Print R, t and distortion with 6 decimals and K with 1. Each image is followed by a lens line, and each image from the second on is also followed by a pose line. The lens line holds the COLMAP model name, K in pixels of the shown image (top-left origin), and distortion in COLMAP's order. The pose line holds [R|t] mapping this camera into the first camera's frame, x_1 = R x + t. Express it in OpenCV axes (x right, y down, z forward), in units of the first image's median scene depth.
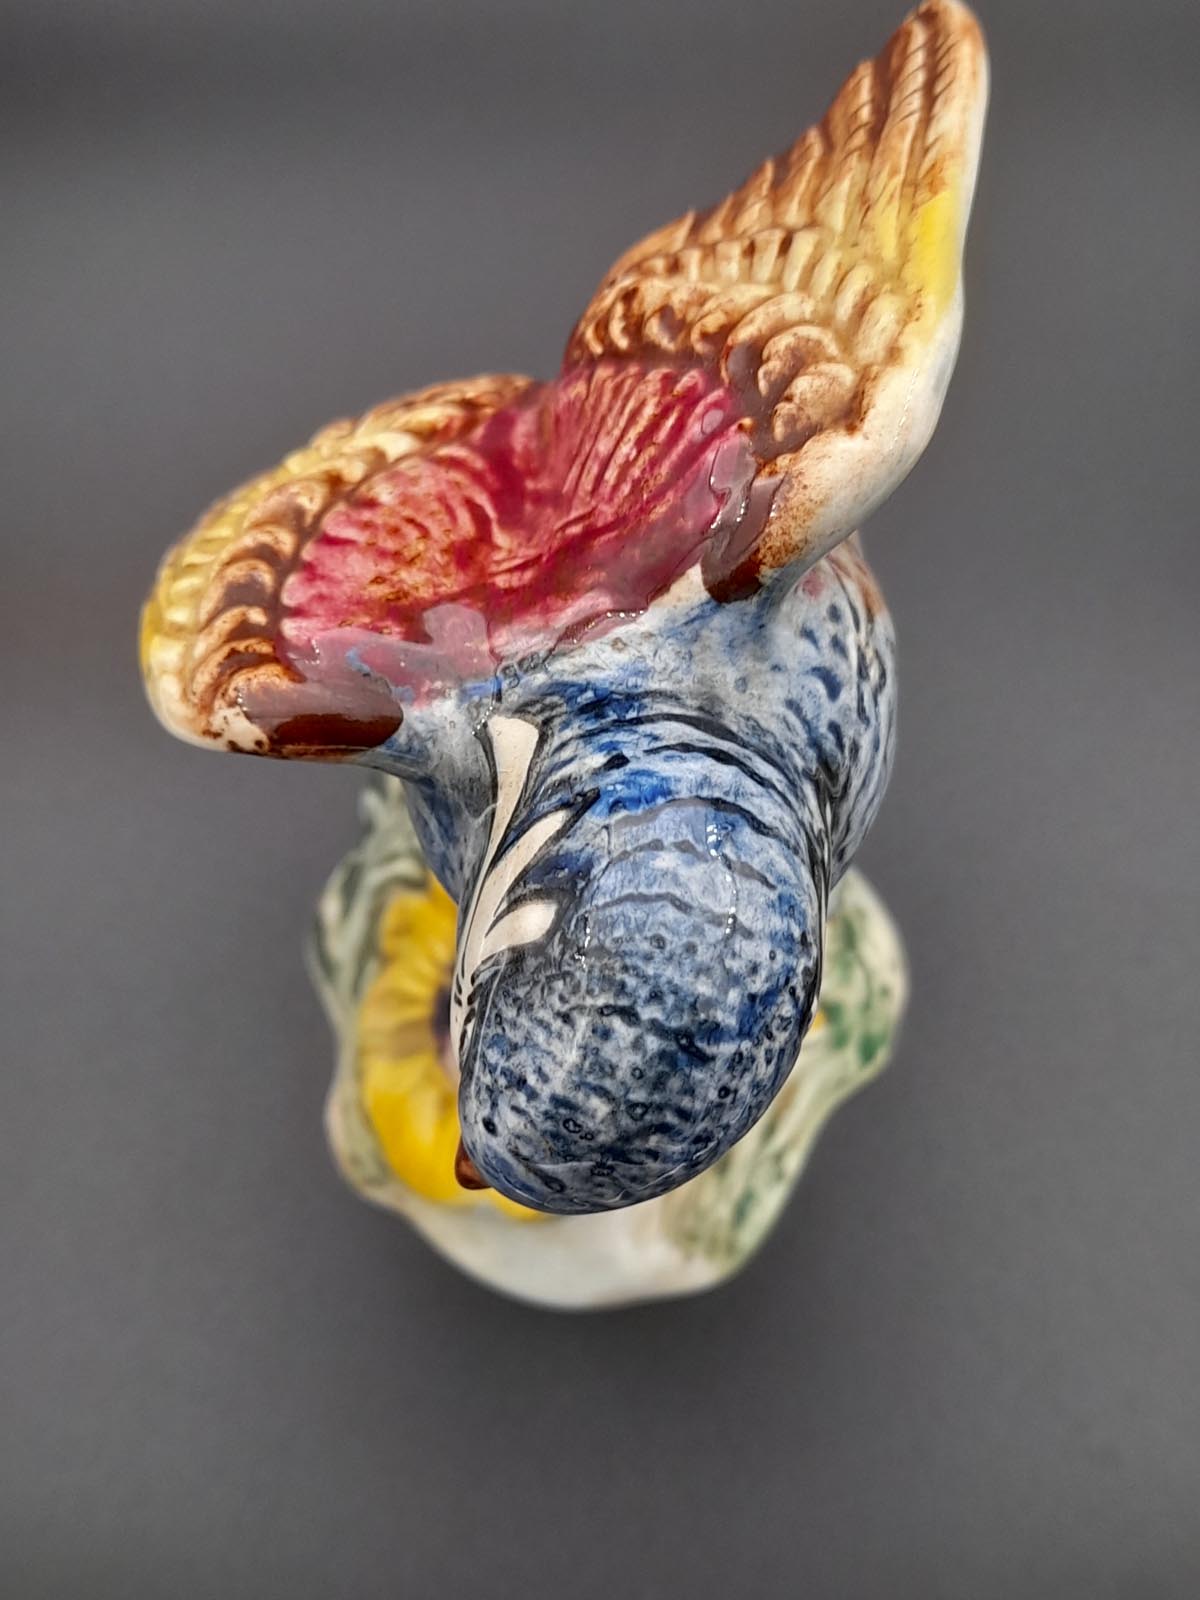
lens RADIAL K [[2274.3, 0, 600.0], [0, 2274.3, 800.0], [0, 0, 1]] dist [0.029602, 0.007618]
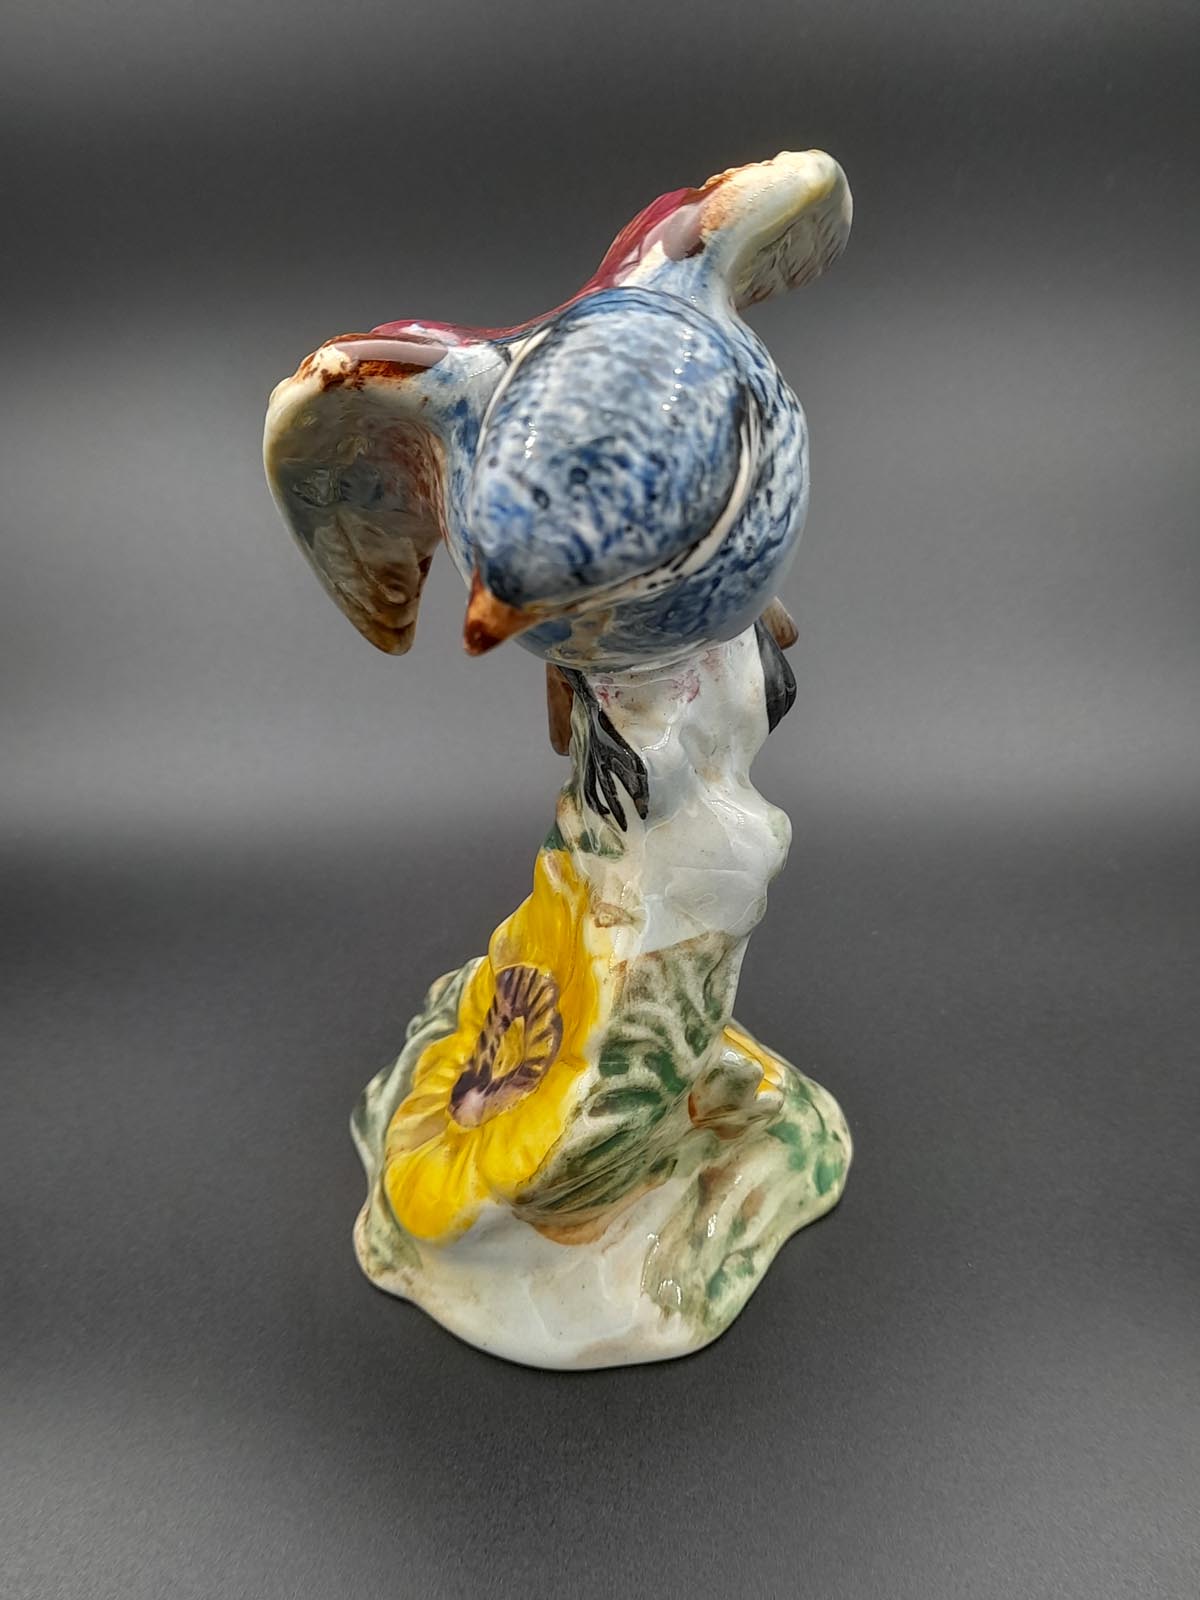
lens RADIAL K [[1734.9, 0, 600.0], [0, 1734.9, 800.0], [0, 0, 1]] dist [0.140419, -0.530818]
pose [[0.999637, 0.017432, -0.020530, 0.035819], [-0.025980, 0.825036, -0.564483, 0.861921], [0.007098, 0.564812, 0.825189, 0.297745]]
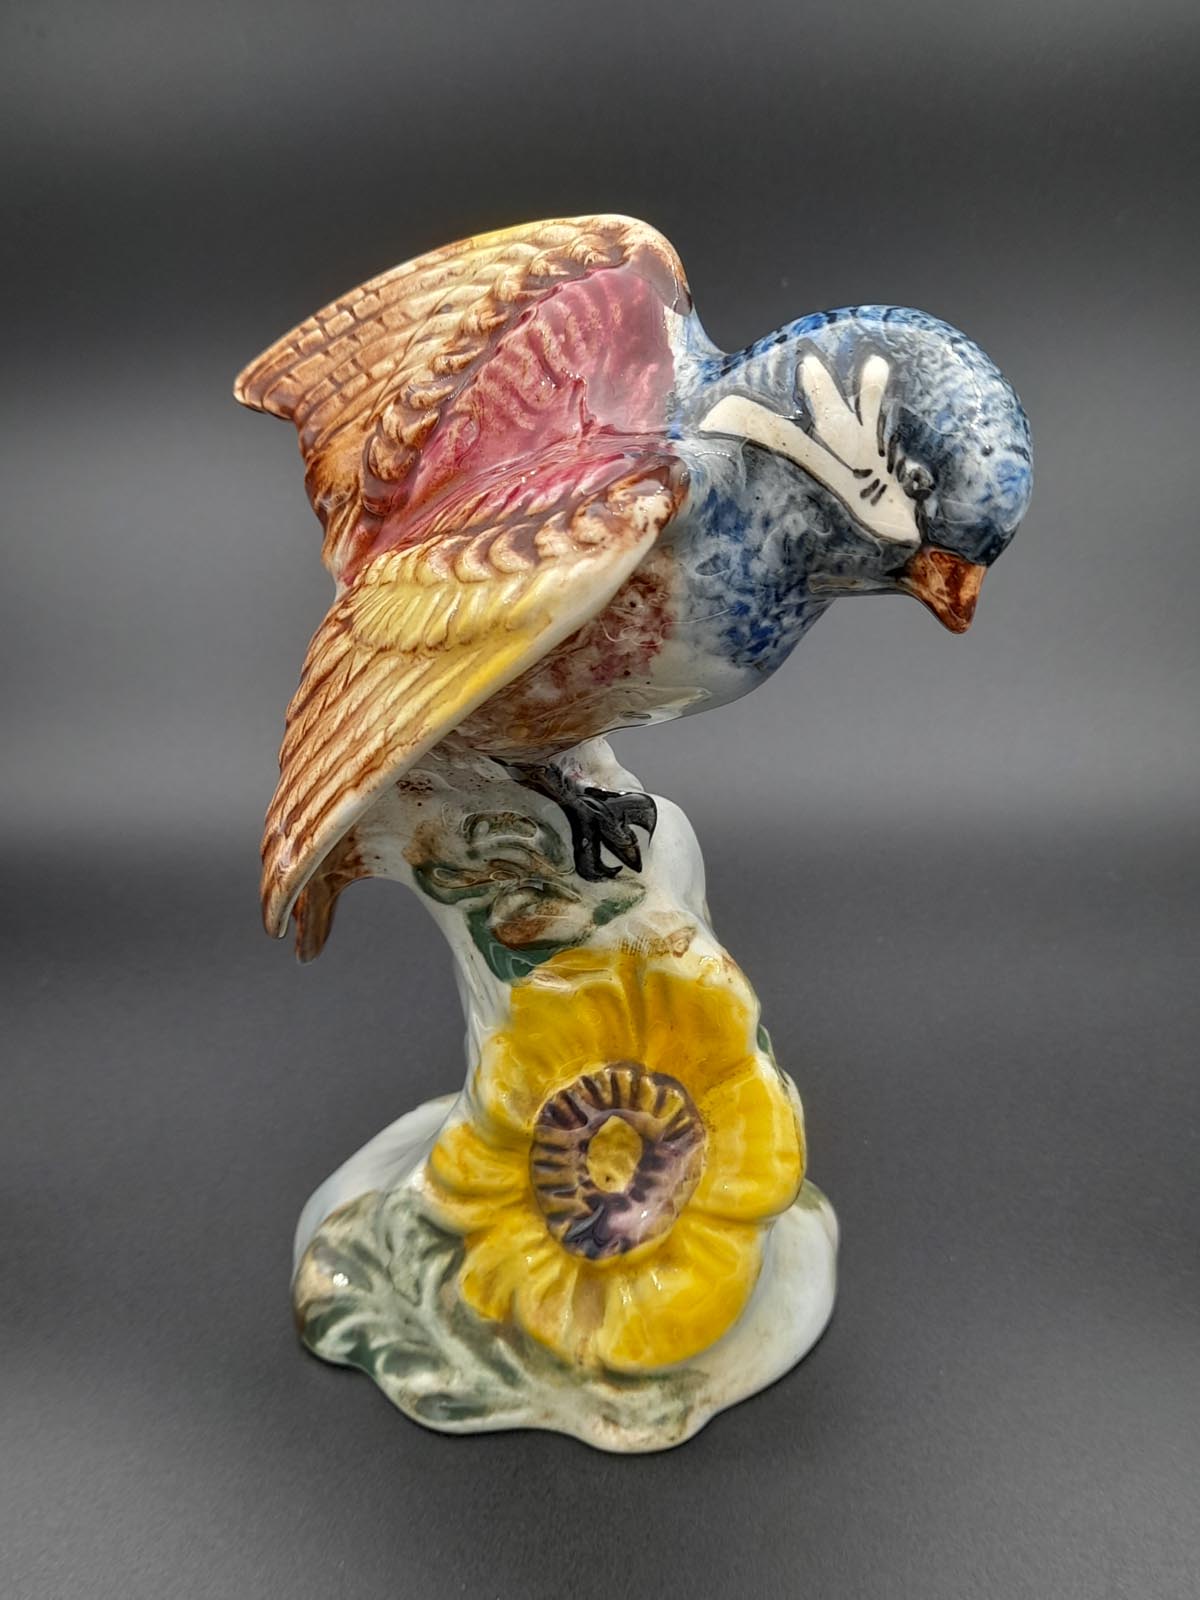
lens RADIAL K [[1734.9, 0, 600.0], [0, 1734.9, 800.0], [0, 0, 1]] dist [0.140419, -0.530818]
pose [[0.309905, -0.503944, 0.806225, -1.187766], [0.889107, 0.454013, -0.057976, 0.087959], [-0.336820, 0.734788, 0.588761, 0.579067]]
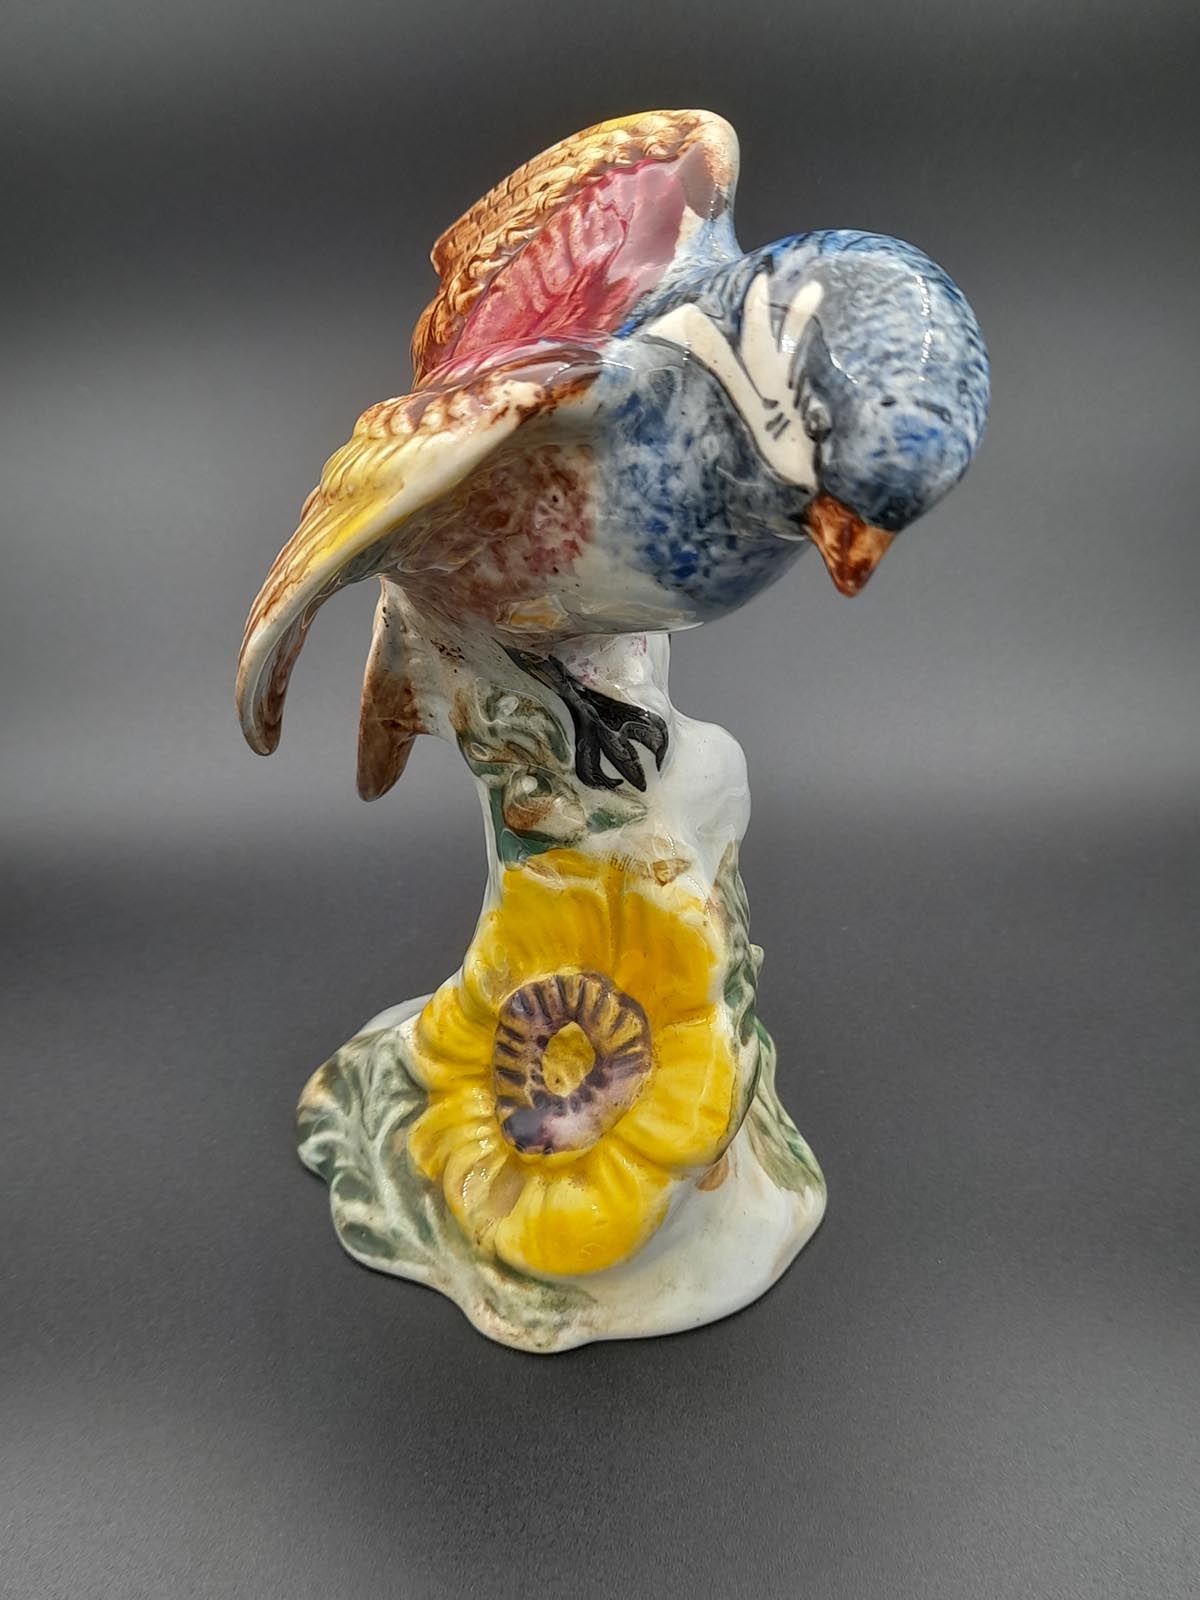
lens RADIAL K [[1734.9, 0, 600.0], [0, 1734.9, 800.0], [0, 0, 1]] dist [0.140419, -0.530818]
pose [[0.697733, -0.395029, 0.597595, -0.904569], [0.665777, 0.665497, -0.337425, 0.548730], [-0.264405, 0.633298, 0.727340, 0.433340]]
